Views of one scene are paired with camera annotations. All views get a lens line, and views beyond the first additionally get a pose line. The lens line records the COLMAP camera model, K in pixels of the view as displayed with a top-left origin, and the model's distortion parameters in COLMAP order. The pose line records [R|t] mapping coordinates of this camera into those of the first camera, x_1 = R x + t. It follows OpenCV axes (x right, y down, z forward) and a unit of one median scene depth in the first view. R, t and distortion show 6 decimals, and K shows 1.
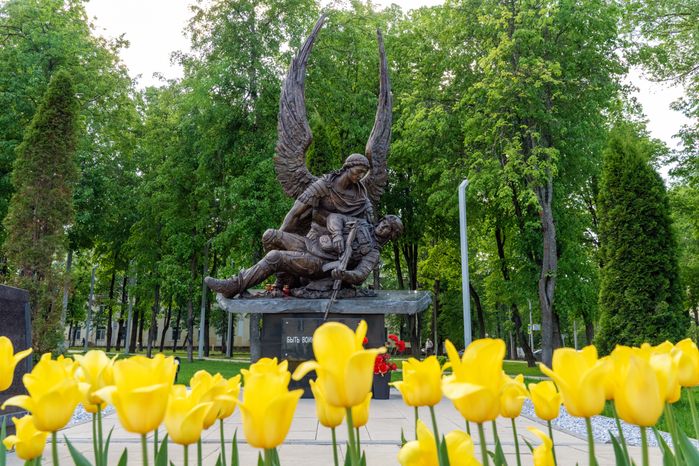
lens RADIAL K [[578.2, 0, 348.5], [0, 578.2, 234.5], [0, 0, 1]] dist [0.011158, 0.003871]
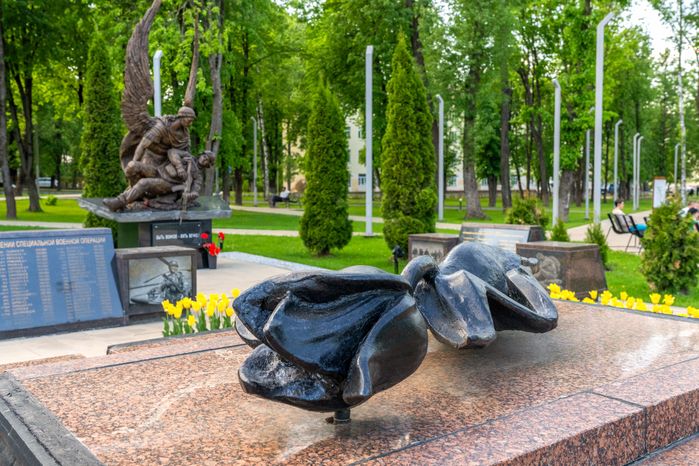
lens RADIAL K [[694.6, 0, 350.7], [0, 694.6, 232.9], [0, 0, 1]] dist [0.041793, 0.000000]
pose [[0.806213, -0.046191, 0.589820, -0.693280], [-0.121095, 0.962957, 0.240934, -0.304401], [-0.579100, -0.265668, 0.770755, -0.663133]]
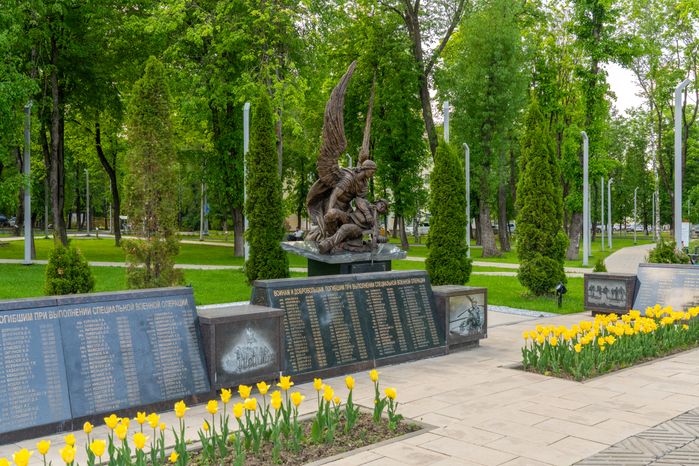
lens RADIAL K [[672.0, 0, 348.7], [0, 672.0, 231.8], [0, 0, 1]] dist [-0.002370, 0.000000]
pose [[0.763896, -0.013597, 0.645196, -1.236955], [-0.131831, 0.975407, 0.176641, -0.266411], [-0.631730, -0.219992, 0.743317, -0.403481]]
